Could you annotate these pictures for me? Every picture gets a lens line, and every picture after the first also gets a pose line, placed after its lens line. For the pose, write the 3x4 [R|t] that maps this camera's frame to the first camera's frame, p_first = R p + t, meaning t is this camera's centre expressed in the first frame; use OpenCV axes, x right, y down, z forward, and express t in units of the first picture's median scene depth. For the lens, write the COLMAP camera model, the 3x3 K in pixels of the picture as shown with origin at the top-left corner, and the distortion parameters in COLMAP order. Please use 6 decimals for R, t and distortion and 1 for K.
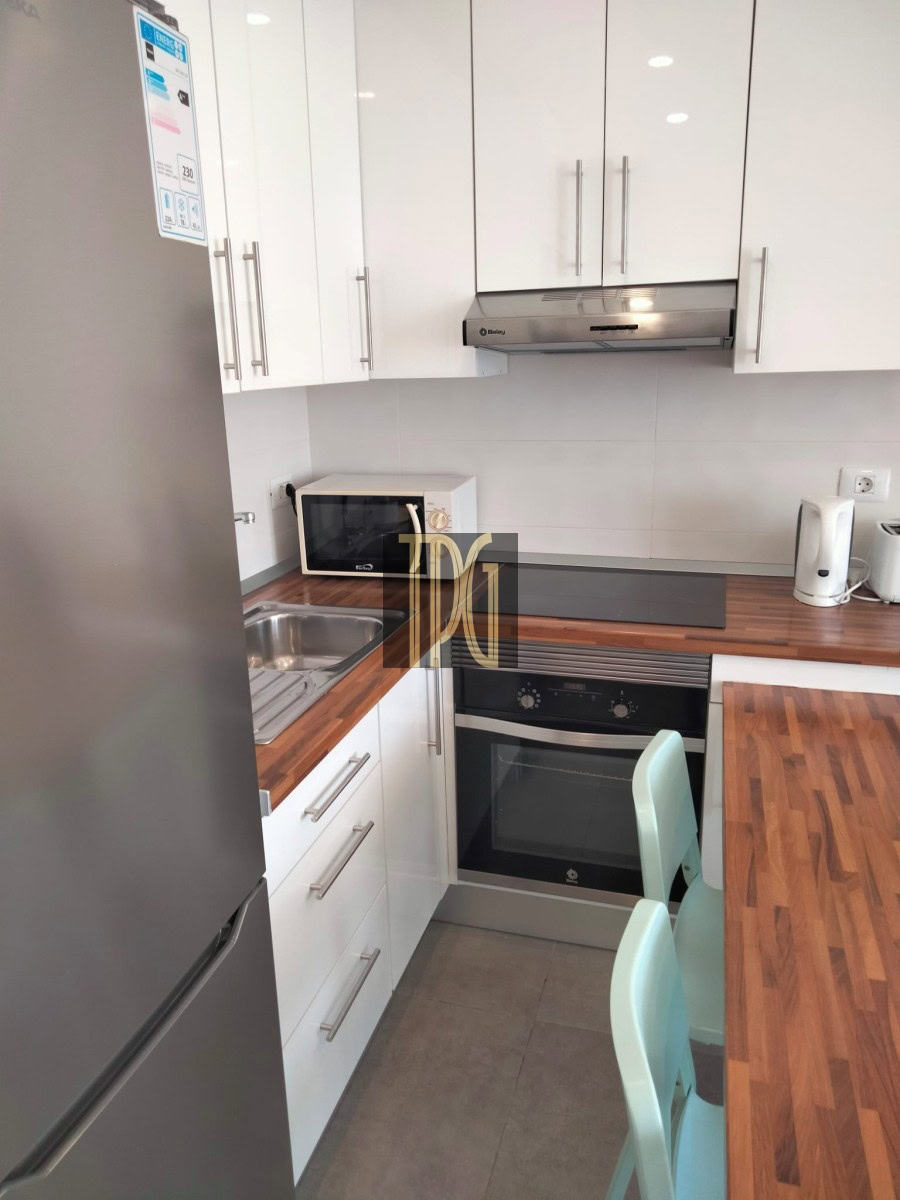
lens RADIAL K [[896.0, 0, 447.2], [0, 896.0, 596.3], [0, 0, 1]] dist [0.031287, -0.022675]
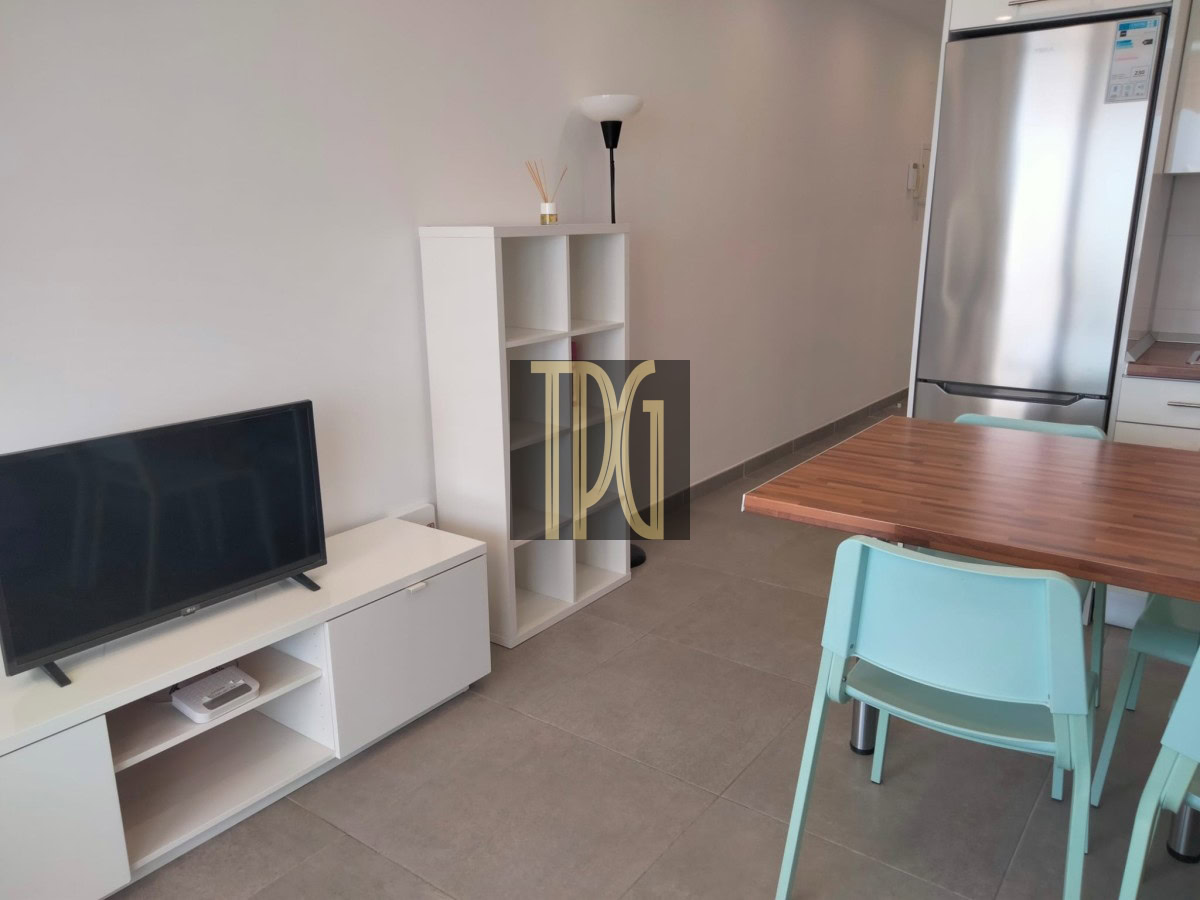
lens RADIAL K [[896.0, 0, 600.5], [0, 896.0, 457.3], [0, 0, 1]] dist [0.031287, -0.022675]
pose [[-0.347197, 0.267571, -0.898811, 1.305581], [-0.231839, 0.904193, 0.358729, -0.030483], [0.908683, 0.332929, -0.251899, 0.302106]]
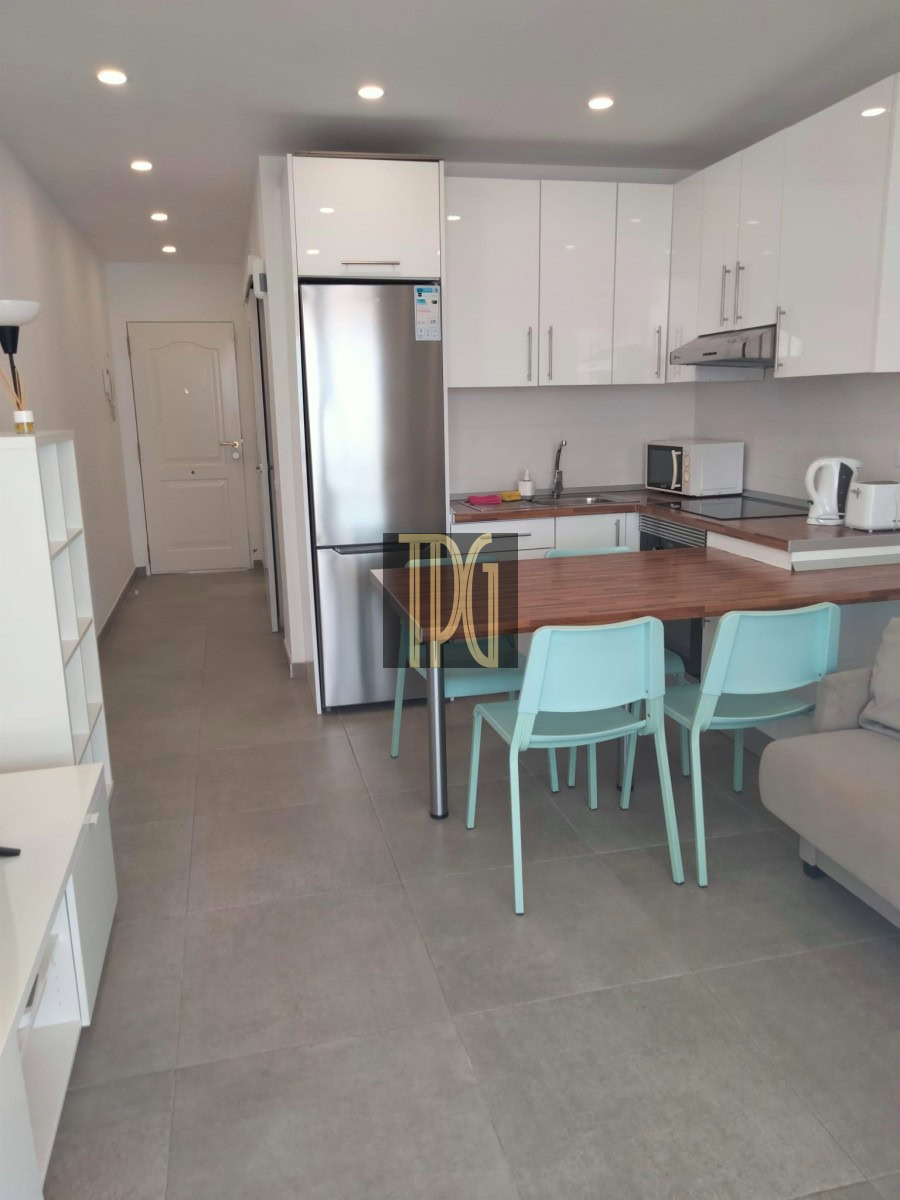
lens RADIAL K [[896.0, 0, 441.6], [0, 896.0, 591.8], [0, 0, 1]] dist [0.031287, -0.022675]
pose [[0.500184, 0.192370, -0.844281, 1.453272], [-0.219068, 0.971405, 0.091552, 0.123883], [0.837750, 0.139162, 0.528023, -0.361517]]
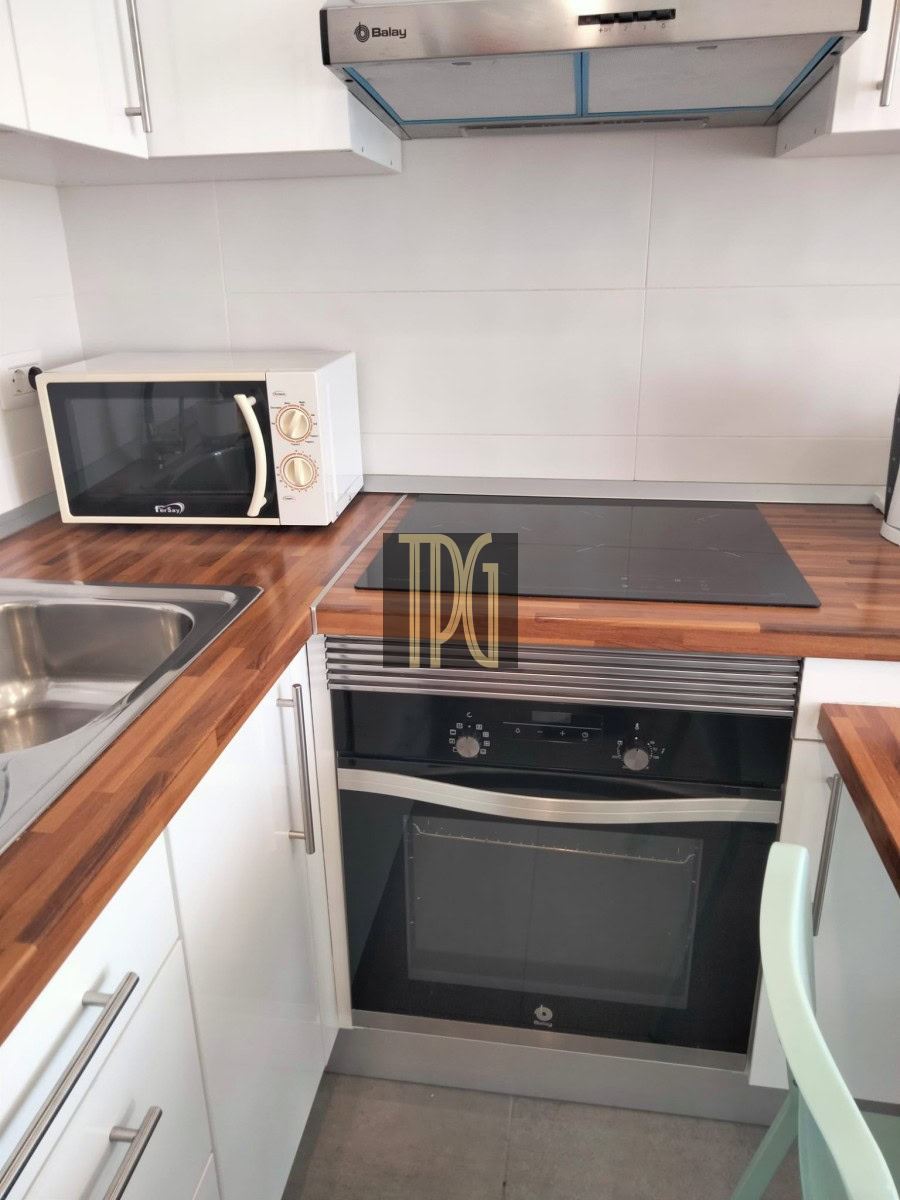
lens RADIAL K [[896.0, 0, 449.4], [0, 896.0, 598.3], [0, 0, 1]] dist [0.031287, -0.022675]
pose [[0.989720, -0.042224, 0.136643, 0.005971], [0.029722, 0.995290, 0.092271, -0.025777], [-0.139896, -0.087261, 0.986314, 0.449383]]
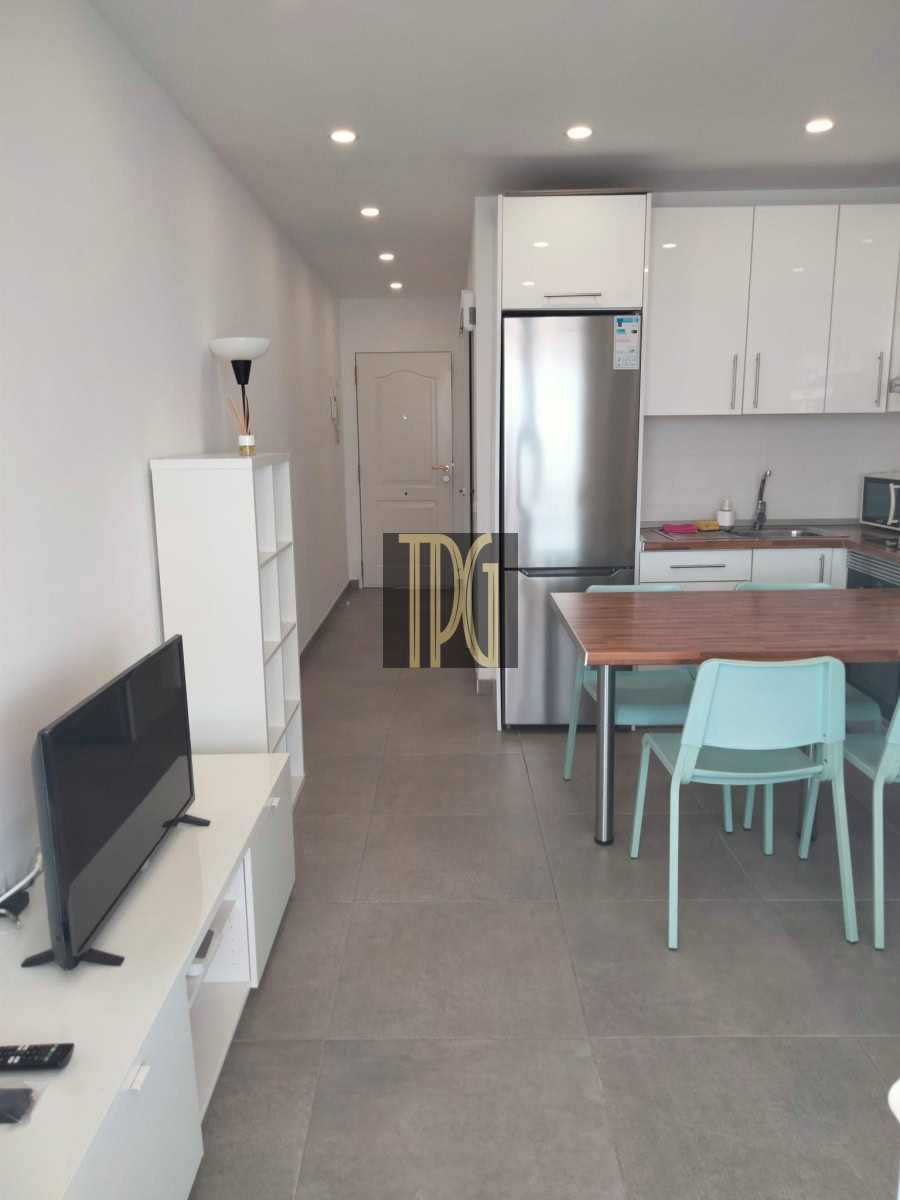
lens RADIAL K [[896.0, 0, 438.9], [0, 896.0, 589.9], [0, 0, 1]] dist [0.031287, -0.022675]
pose [[0.275056, 0.189102, -0.942648, 1.514709], [-0.248992, 0.961026, 0.120135, 0.110015], [0.928626, 0.201668, 0.311421, -0.331619]]
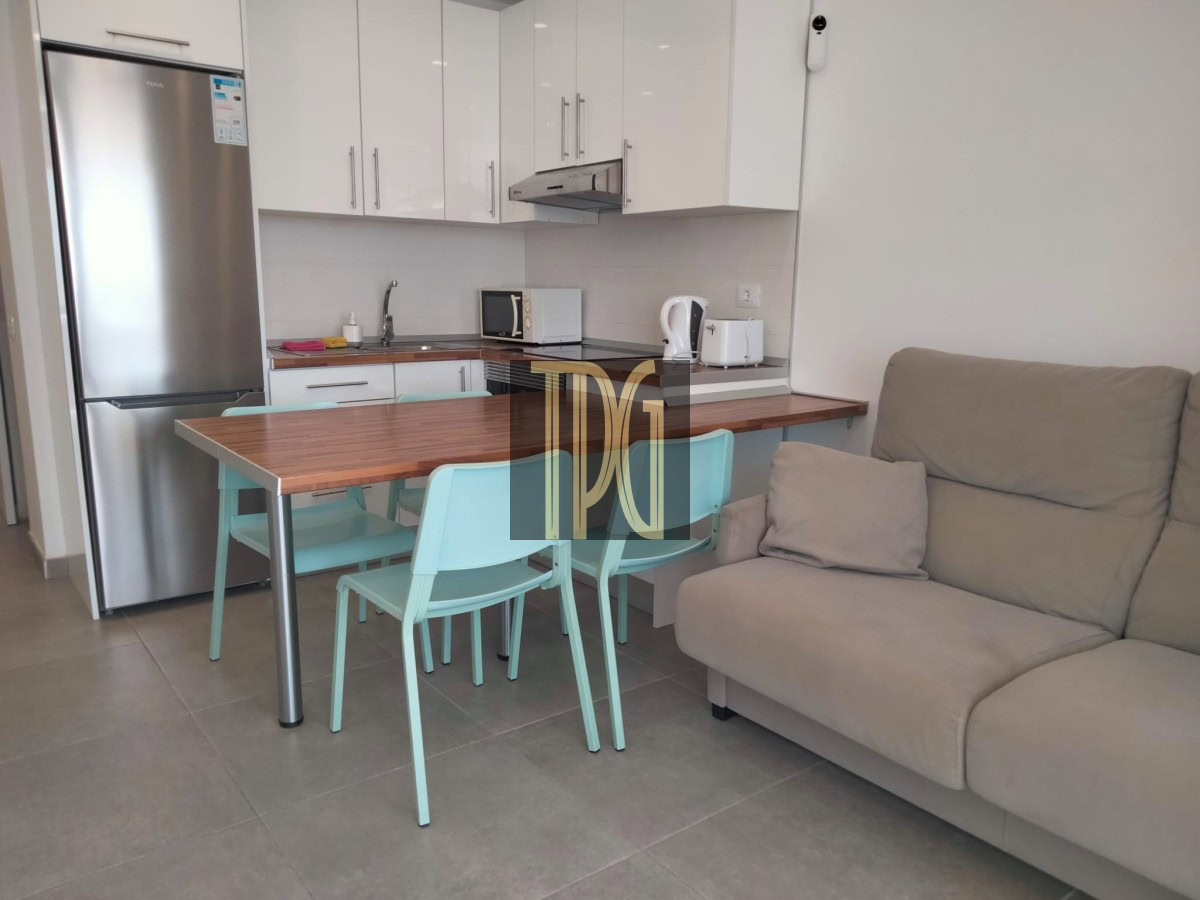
lens RADIAL K [[896.0, 0, 601.8], [0, 896.0, 454.0], [0, 0, 1]] dist [0.031287, -0.022675]
pose [[0.808390, 0.143302, -0.570938, 1.235226], [-0.185430, 0.982528, -0.015941, 0.212222], [0.558679, 0.118756, 0.820838, -0.318173]]
